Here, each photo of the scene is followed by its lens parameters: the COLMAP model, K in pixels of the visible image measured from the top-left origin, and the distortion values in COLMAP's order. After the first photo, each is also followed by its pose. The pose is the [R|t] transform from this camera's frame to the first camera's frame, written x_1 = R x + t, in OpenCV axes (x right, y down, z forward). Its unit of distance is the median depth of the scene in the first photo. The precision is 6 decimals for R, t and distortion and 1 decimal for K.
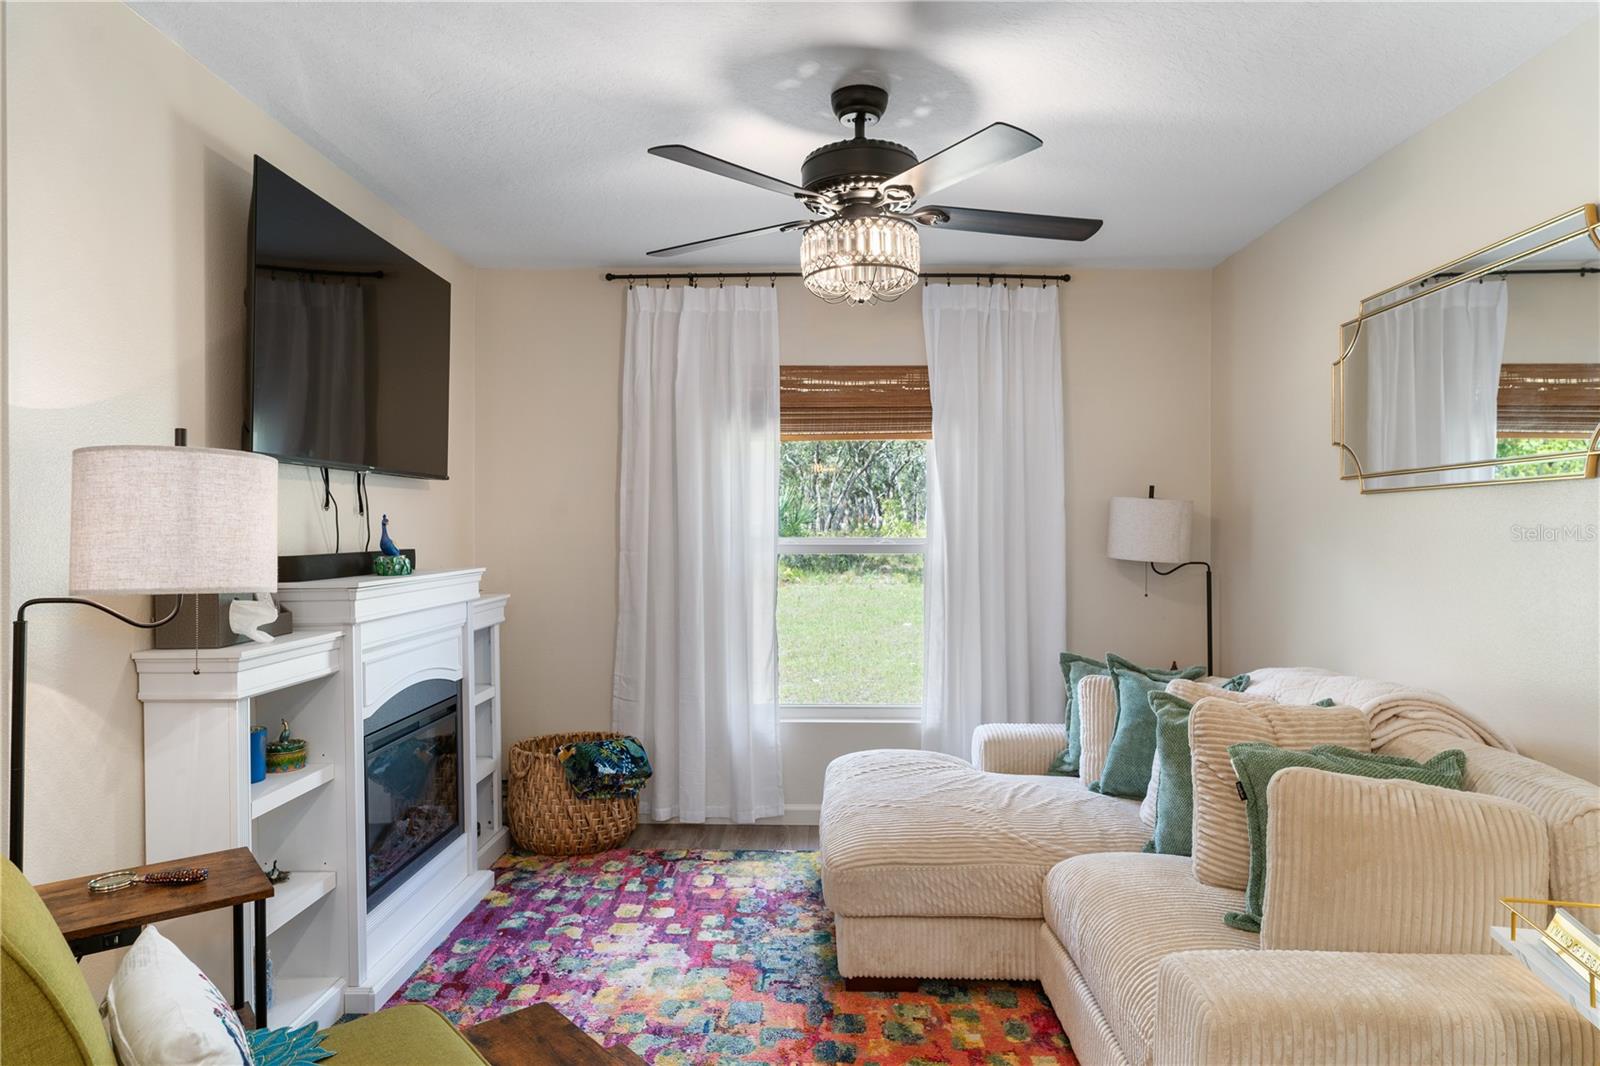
lens RADIAL K [[969.7, 0, 800.0], [0, 969.7, 533.0], [0, 0, 1]] dist [0.001552, 0.000380]
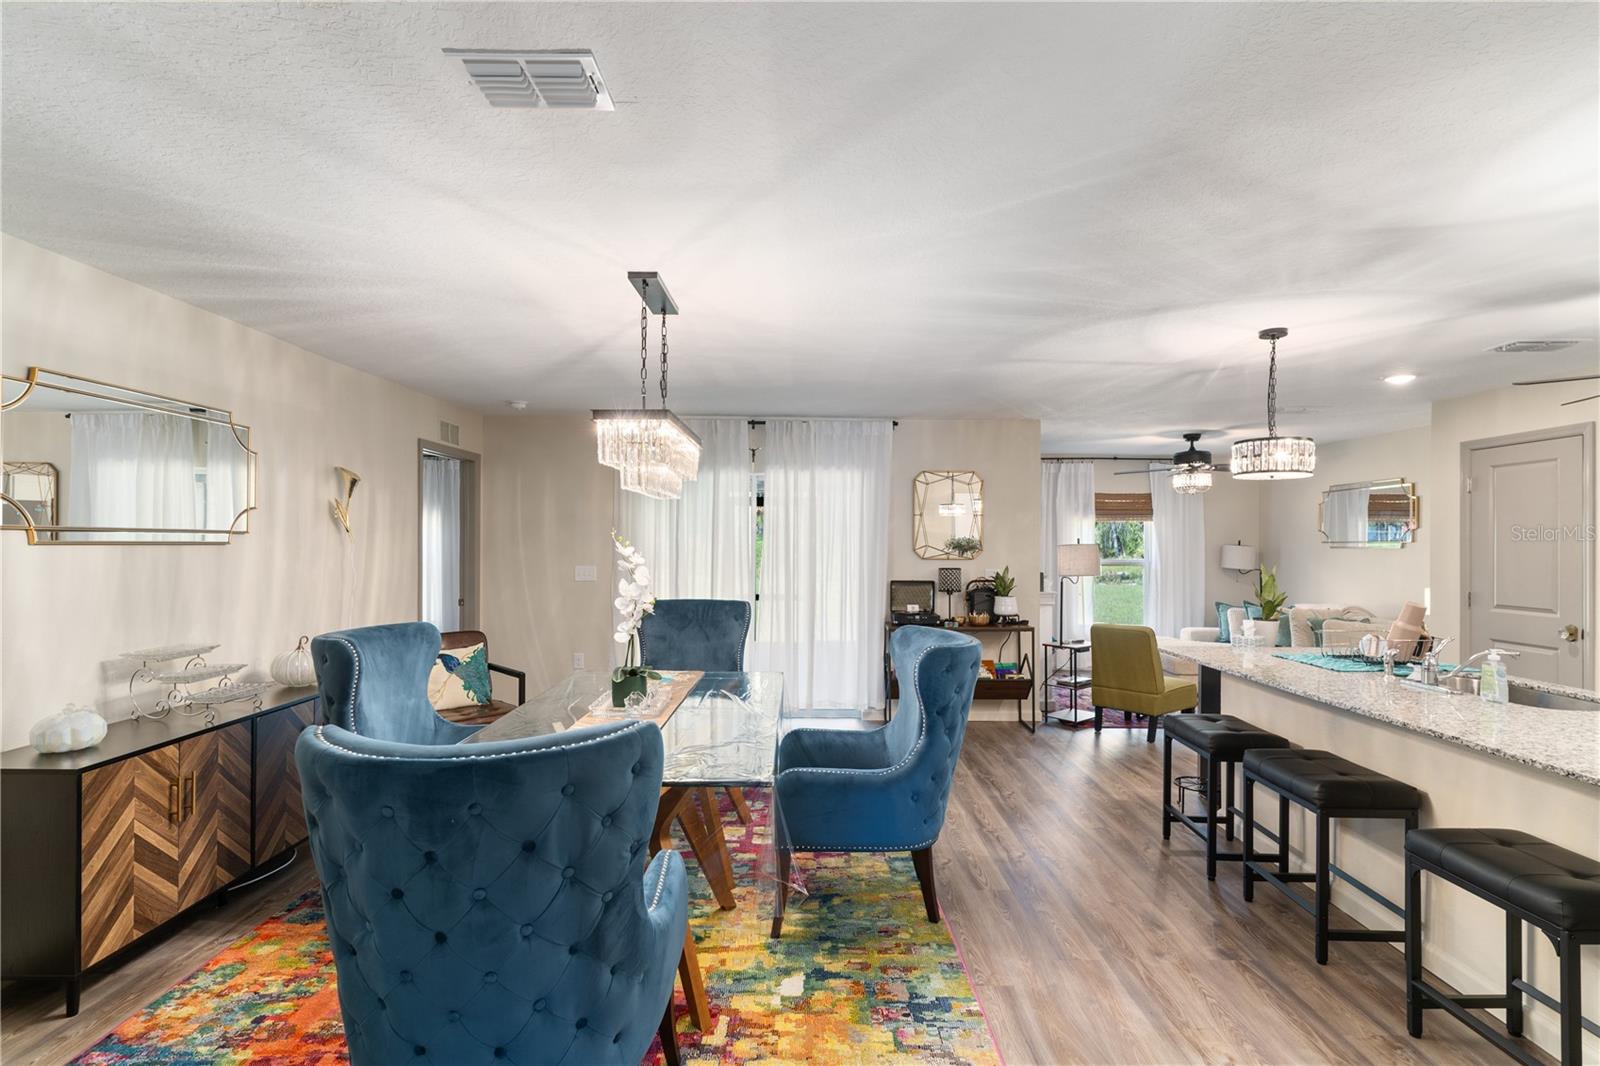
lens RADIAL K [[757.9, 0, 801.3], [0, 757.9, 541.5], [0, 0, 1]] dist [-0.000572, 0.000019]
pose [[0.999963, 0.005014, 0.006994, -0.915027], [-0.004972, 0.999970, -0.005945, -0.030740], [-0.007023, 0.005910, 0.999958, -1.147227]]
